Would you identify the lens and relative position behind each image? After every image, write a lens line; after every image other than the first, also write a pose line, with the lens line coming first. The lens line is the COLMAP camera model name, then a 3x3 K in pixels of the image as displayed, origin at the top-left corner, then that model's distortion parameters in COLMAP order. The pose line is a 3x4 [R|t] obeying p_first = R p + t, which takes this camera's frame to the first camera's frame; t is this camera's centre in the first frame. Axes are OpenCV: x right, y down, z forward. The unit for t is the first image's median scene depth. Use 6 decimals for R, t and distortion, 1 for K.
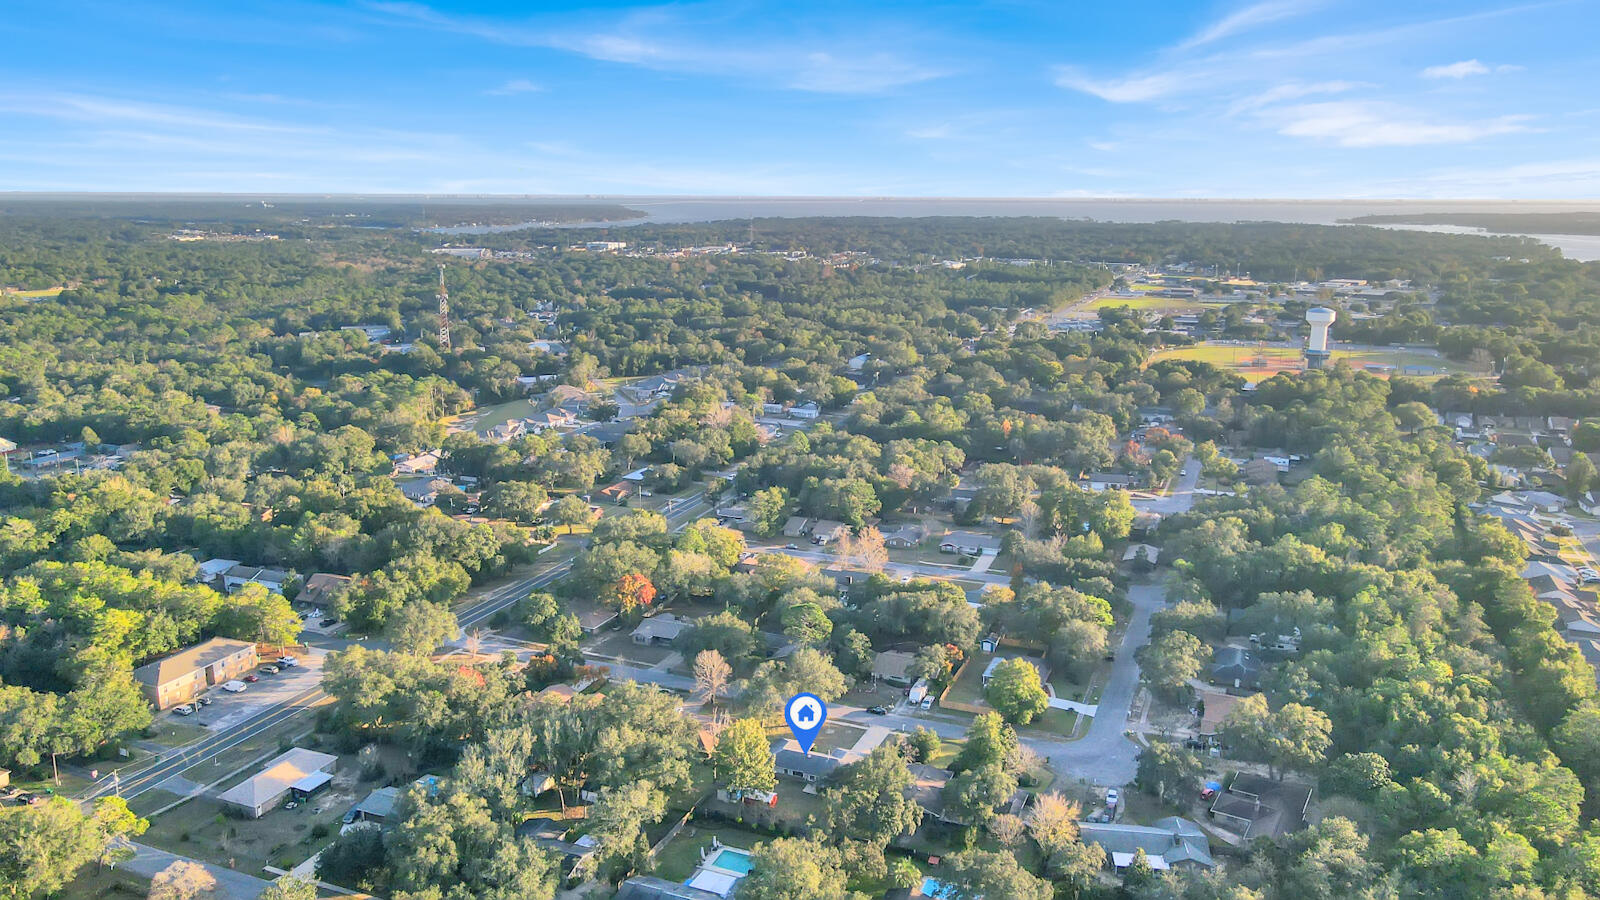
lens RADIAL K [[1136.5, 0, 791.6], [0, 1136.5, 449.1], [0, 0, 1]] dist [-0.004431, 0.013844]
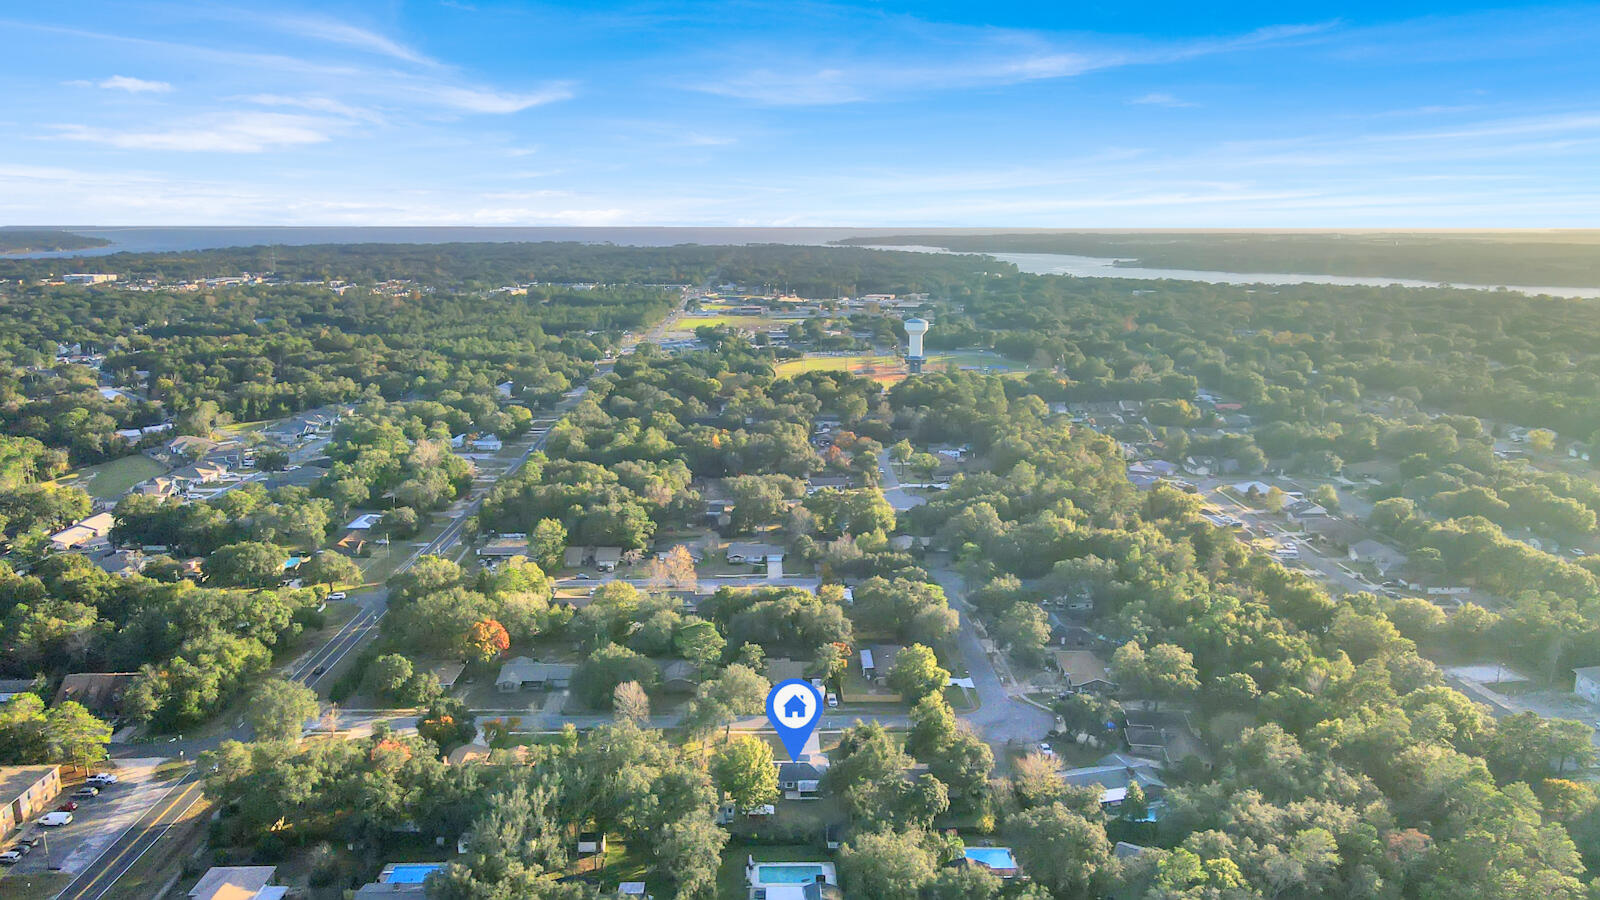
lens RADIAL K [[1136.5, 0, 802.1], [0, 1136.5, 465.9], [0, 0, 1]] dist [-0.004431, 0.013844]
pose [[0.920060, -0.083980, 0.382671, -0.244655], [0.086495, 0.996195, 0.010663, -0.003835], [-0.382111, 0.023288, 0.923823, 0.034796]]
